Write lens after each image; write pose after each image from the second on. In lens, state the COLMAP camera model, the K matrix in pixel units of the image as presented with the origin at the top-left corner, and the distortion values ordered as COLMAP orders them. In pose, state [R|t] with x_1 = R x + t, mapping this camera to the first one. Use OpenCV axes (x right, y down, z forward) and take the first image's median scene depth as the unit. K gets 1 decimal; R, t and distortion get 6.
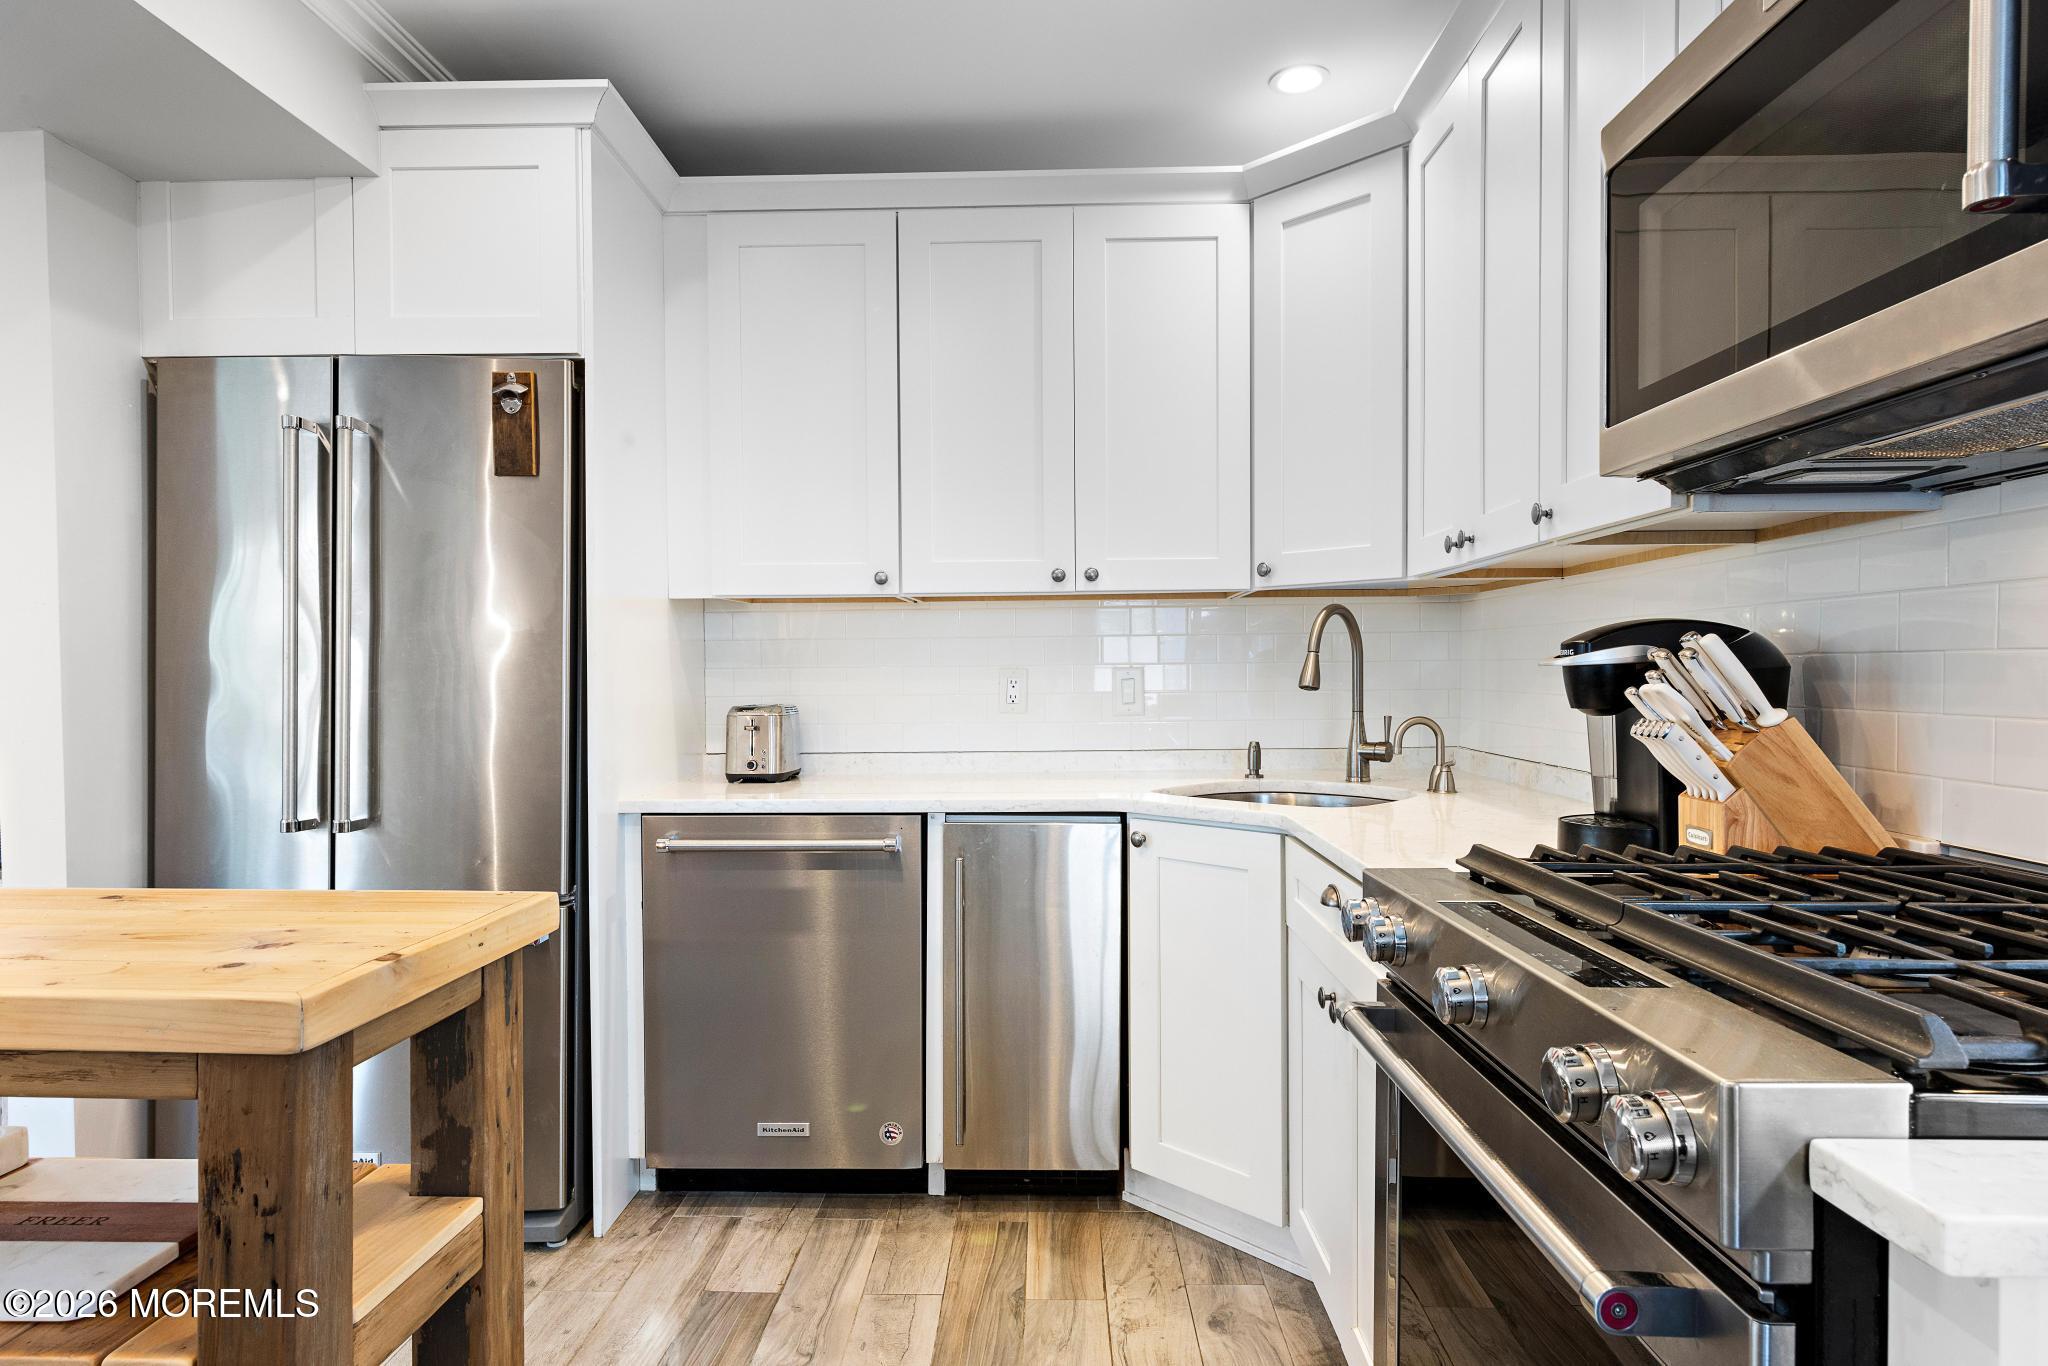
lens RADIAL K [[1166.5, 0, 1028.1], [0, 1166.5, 688.6], [0, 0, 1]] dist [-0.000036, 0.001055]
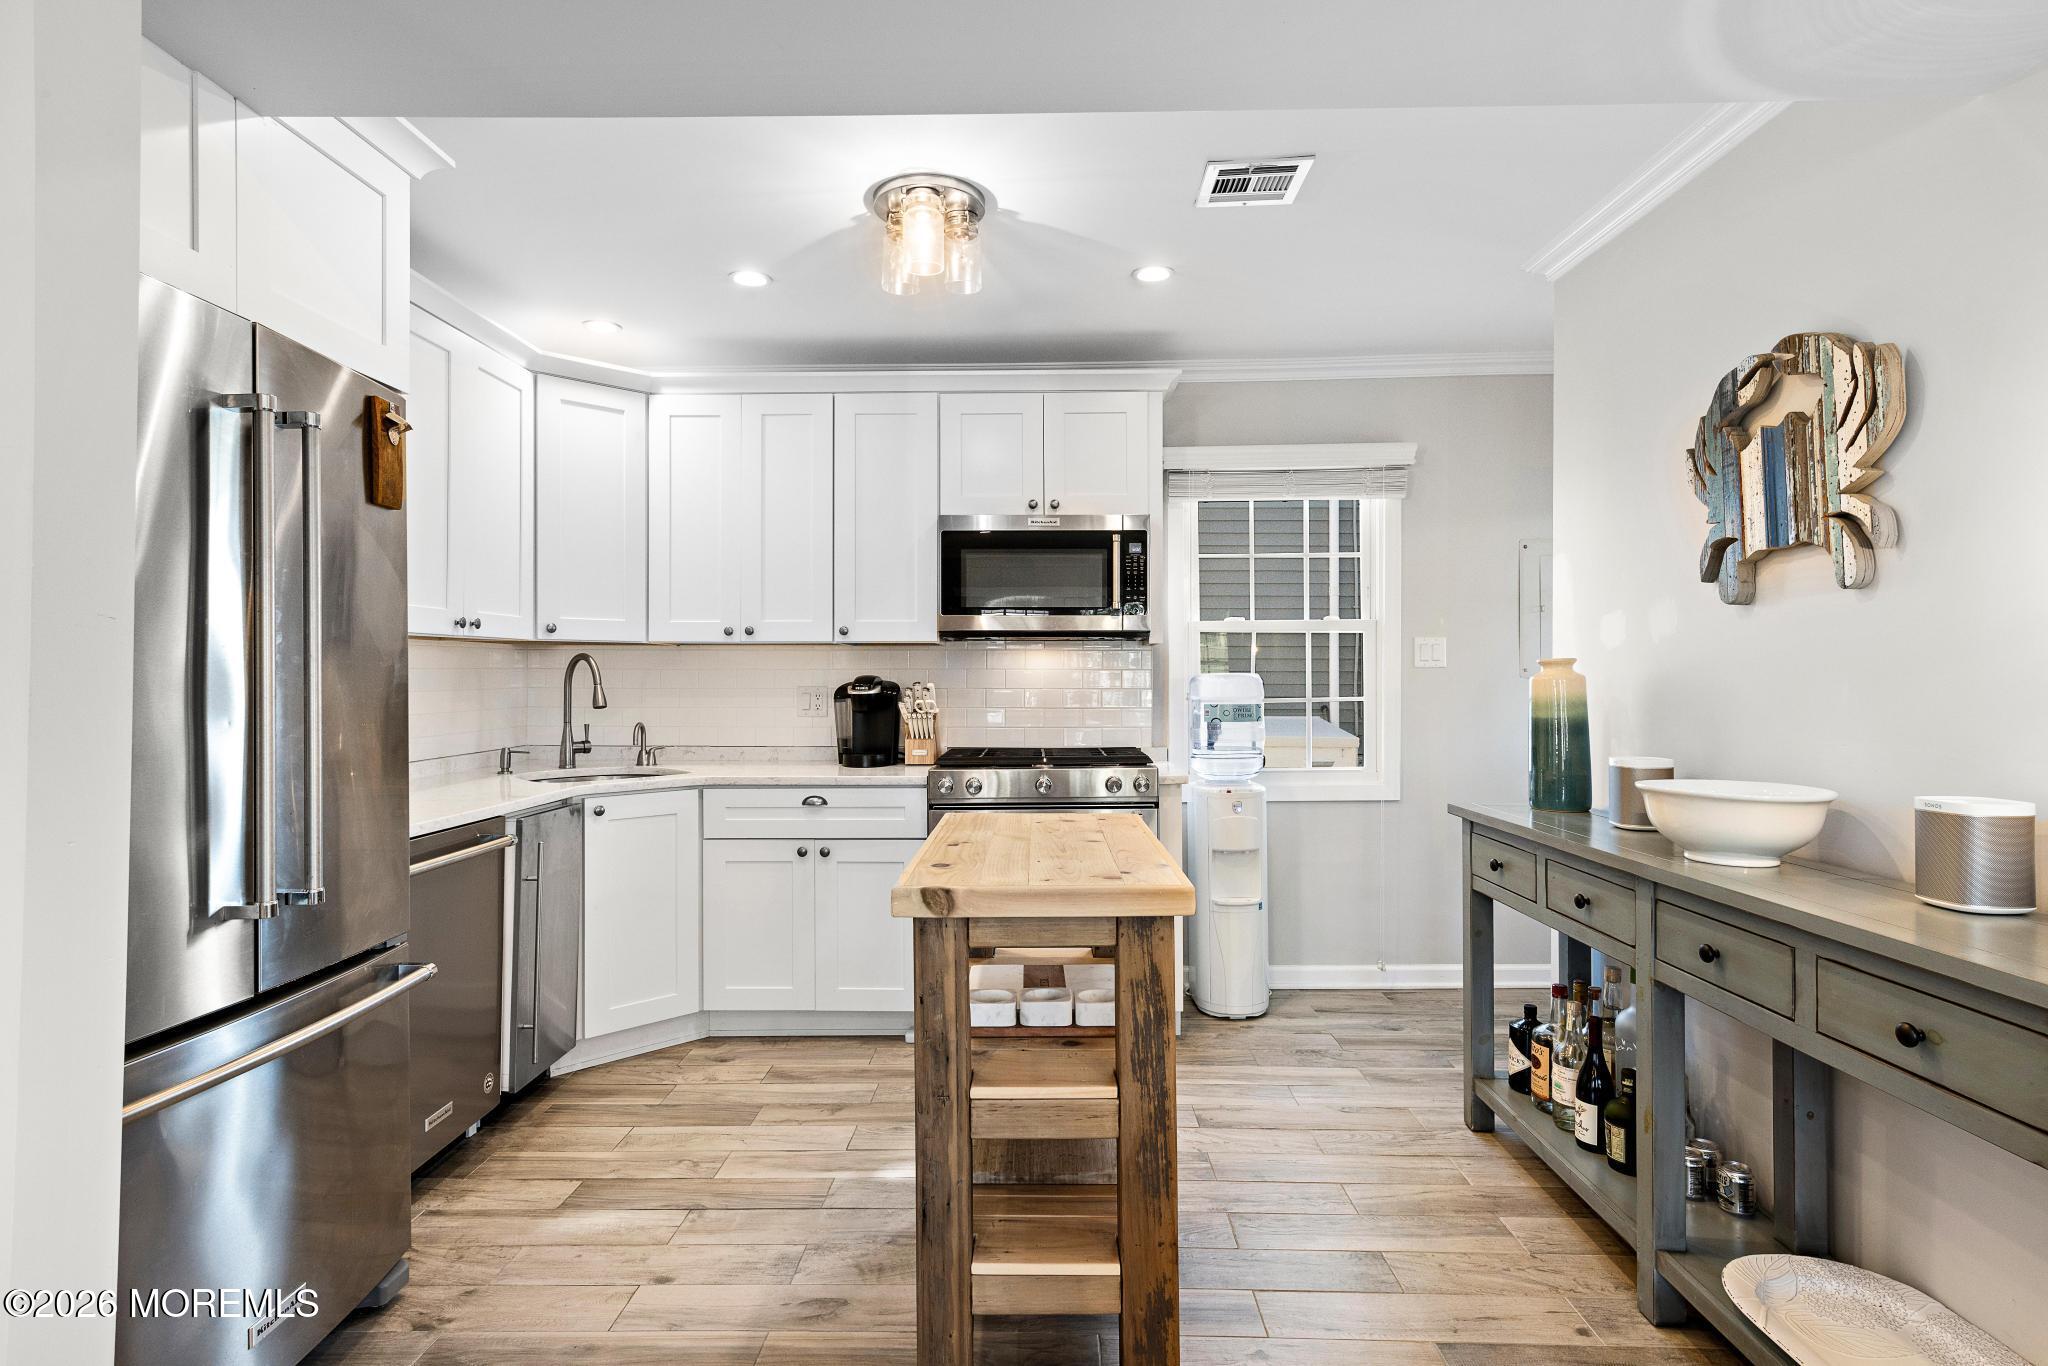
lens RADIAL K [[1047.9, 0, 1031.9], [0, 1047.9, 669.9], [0, 0, 1]] dist [-0.018310, -0.001866]
pose [[-0.009708, 0.010087, 0.999902, -1.240163], [0.017392, 0.999800, -0.009917, -0.028423], [-0.999802, 0.017294, -0.009882, 0.450324]]
